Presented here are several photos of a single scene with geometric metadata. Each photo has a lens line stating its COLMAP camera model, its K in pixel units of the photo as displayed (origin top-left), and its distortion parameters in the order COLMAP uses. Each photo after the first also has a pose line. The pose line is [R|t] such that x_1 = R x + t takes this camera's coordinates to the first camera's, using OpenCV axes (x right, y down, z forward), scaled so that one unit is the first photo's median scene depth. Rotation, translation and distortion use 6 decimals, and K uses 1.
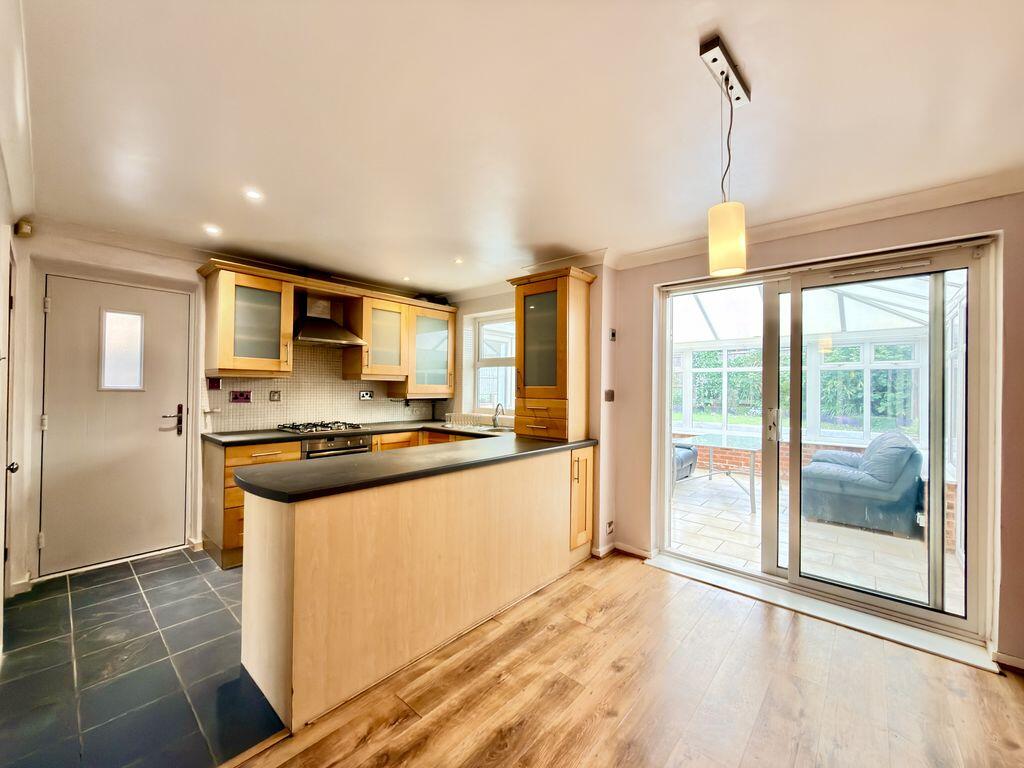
lens RADIAL K [[407.7, 0, 514.5], [0, 407.7, 384.8], [0, 0, 1]] dist [-0.000356, 0.000098]
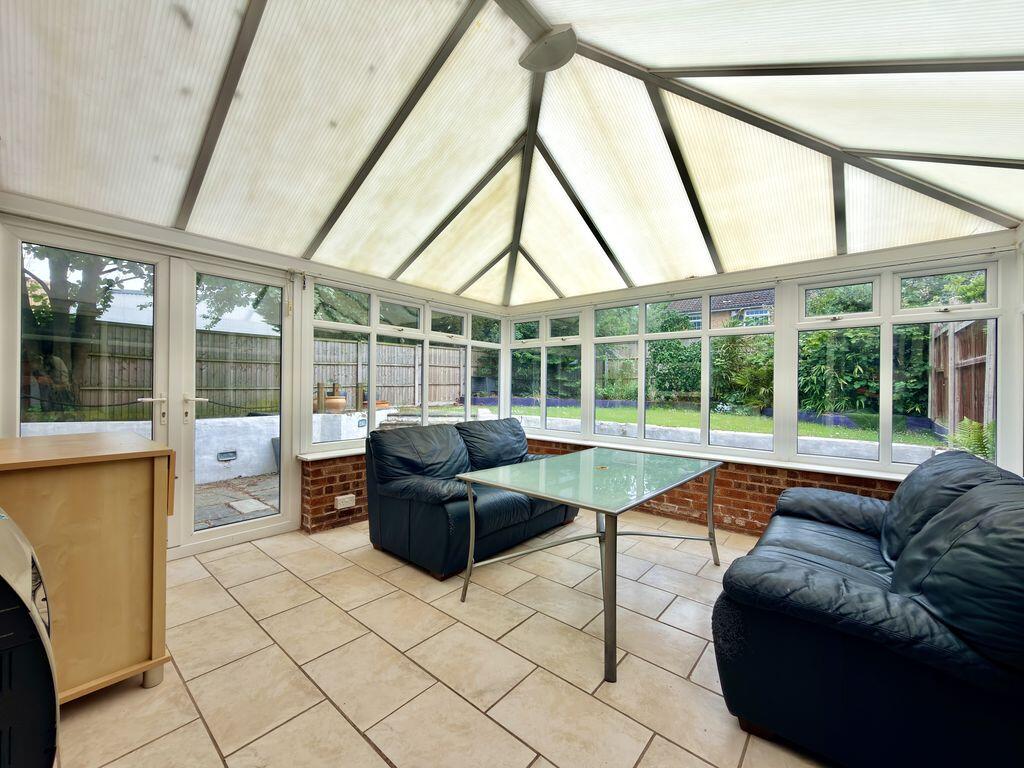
lens RADIAL K [[407.7, 0, 514.5], [0, 407.7, 384.8], [0, 0, 1]] dist [-0.000356, 0.000098]
pose [[0.999775, 0.000498, 0.021218, 0.276627], [-0.000730, 0.999940, 0.010897, 0.022563], [-0.021211, -0.010910, 0.999715, 0.357627]]
